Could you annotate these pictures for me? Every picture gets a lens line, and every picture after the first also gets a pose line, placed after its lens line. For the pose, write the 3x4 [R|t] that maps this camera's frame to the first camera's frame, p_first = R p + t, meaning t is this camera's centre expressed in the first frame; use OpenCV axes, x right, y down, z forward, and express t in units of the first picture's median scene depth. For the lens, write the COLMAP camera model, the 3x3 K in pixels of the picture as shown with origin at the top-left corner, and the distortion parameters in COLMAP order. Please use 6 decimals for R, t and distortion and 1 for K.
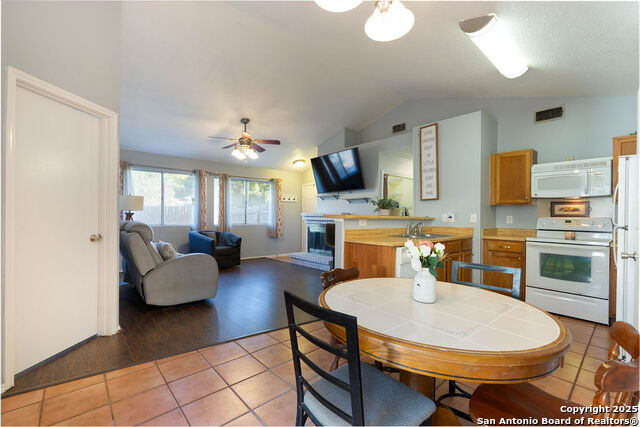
lens RADIAL K [[281.1, 0, 321.8], [0, 281.1, 213.1], [0, 0, 1]] dist [-0.000805, 0.000170]
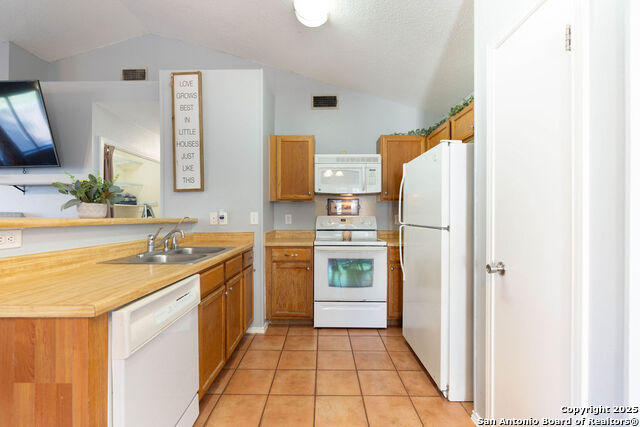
lens RADIAL K [[281.1, 0, 321.8], [0, 281.1, 213.1], [0, 0, 1]] dist [-0.000805, 0.000170]
pose [[0.668535, -0.006864, 0.743649, 0.113858], [0.004723, 0.999976, 0.004984, 0.001268], [-0.743666, 0.000180, 0.668552, 0.359160]]
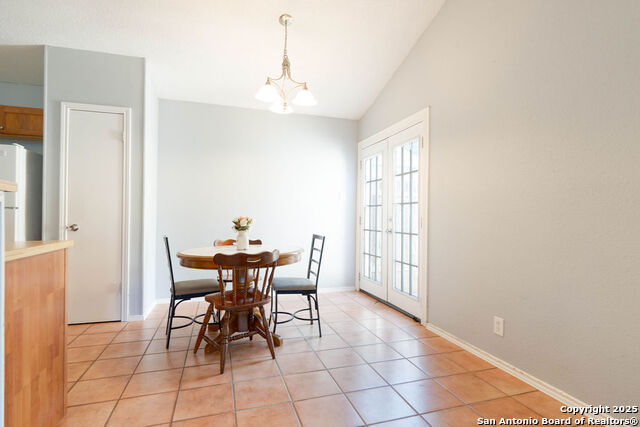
lens RADIAL K [[323.4, 0, 321.4], [0, 323.4, 214.2], [0, 0, 1]] dist [-0.001542, 0.000078]
pose [[-0.912288, -0.017819, 0.409161, -0.283705], [-0.020761, 0.999781, -0.002747, 0.027616], [-0.409022, -0.011001, -0.912458, 0.834721]]
